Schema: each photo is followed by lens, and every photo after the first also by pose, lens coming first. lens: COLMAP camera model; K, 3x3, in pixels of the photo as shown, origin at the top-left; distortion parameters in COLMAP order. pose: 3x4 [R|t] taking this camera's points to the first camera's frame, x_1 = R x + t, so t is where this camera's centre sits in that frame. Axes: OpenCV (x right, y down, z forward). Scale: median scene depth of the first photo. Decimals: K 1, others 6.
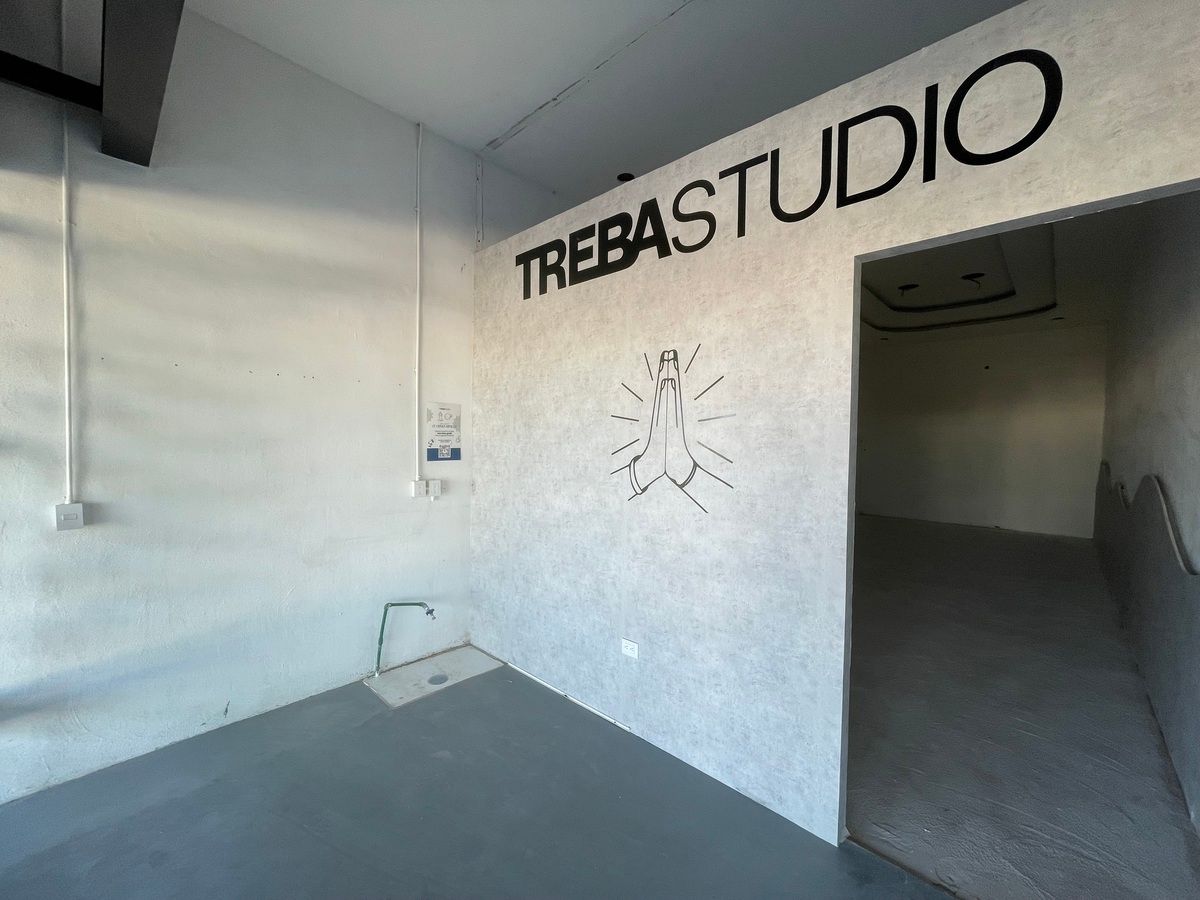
lens RADIAL K [[484.8, 0, 600.0], [0, 484.8, 450.0], [0, 0, 1]] dist [-0.000827, -0.000162]
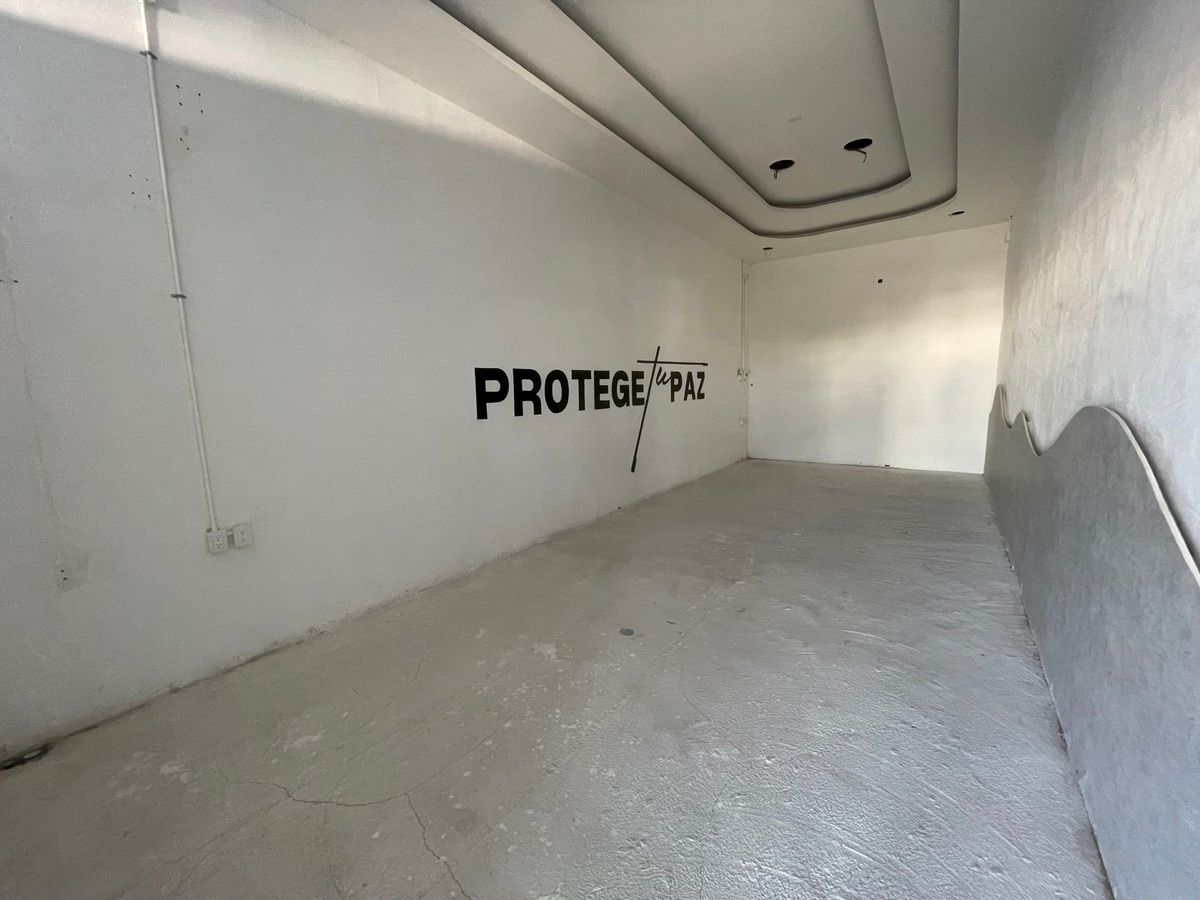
lens RADIAL K [[484.8, 0, 600.0], [0, 484.8, 450.0], [0, 0, 1]] dist [-0.000827, -0.000162]
pose [[0.989806, -0.061812, 0.128312, 0.228560], [0.047246, 0.992401, 0.113614, 0.006206], [-0.134360, -0.106393, 0.985205, 0.243257]]
